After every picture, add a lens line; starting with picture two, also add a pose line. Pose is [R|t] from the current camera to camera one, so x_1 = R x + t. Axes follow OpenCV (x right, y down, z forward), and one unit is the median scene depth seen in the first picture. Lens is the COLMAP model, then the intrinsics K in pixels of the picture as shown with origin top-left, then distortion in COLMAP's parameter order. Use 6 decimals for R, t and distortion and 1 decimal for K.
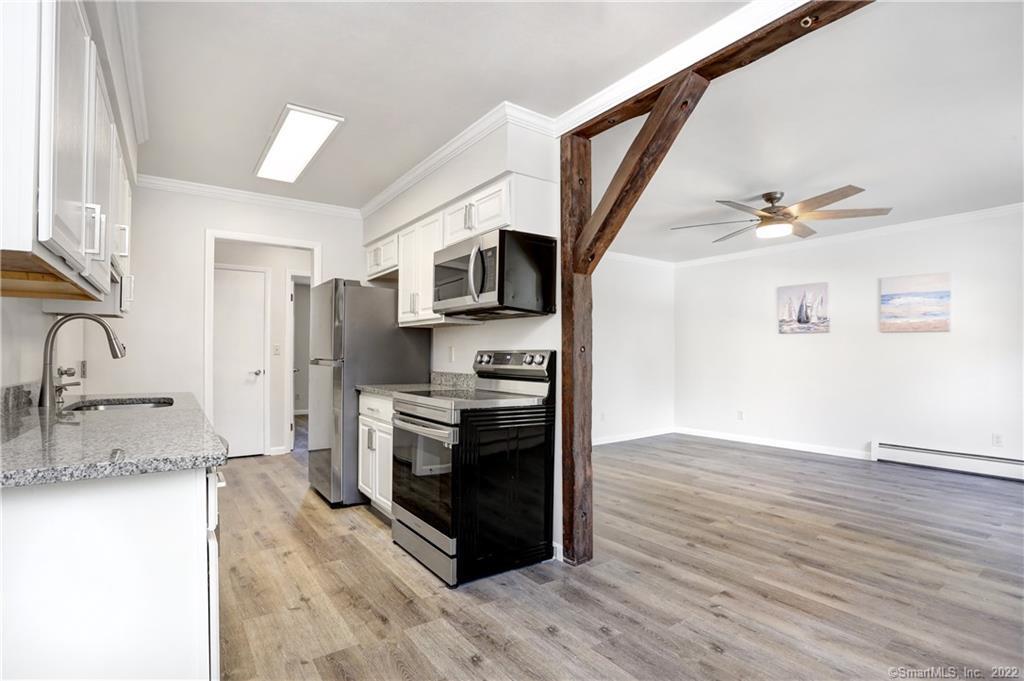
lens RADIAL K [[498.4, 0, 510.2], [0, 498.4, 352.1], [0, 0, 1]] dist [-0.079254, 0.036817]
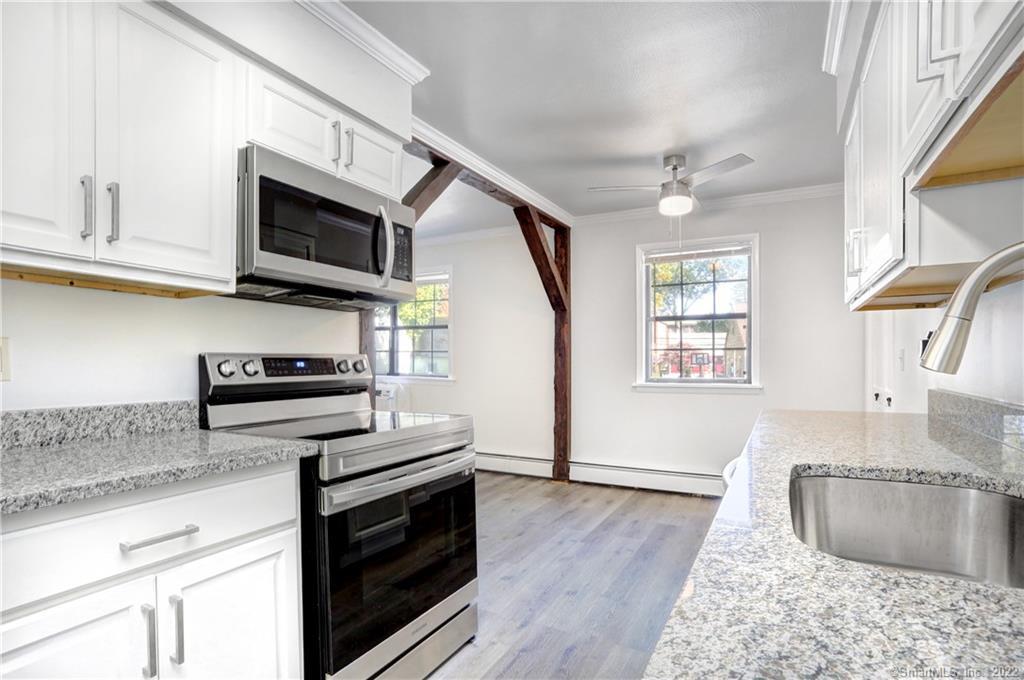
lens RADIAL K [[498.4, 0, 510.2], [0, 498.4, 351.6], [0, 0, 1]] dist [-0.079254, 0.036817]
pose [[-0.437858, 0.013875, 0.898937, -0.779593], [-0.004126, 0.999839, -0.017442, 0.003583], [-0.899035, -0.011346, -0.437731, 1.130294]]
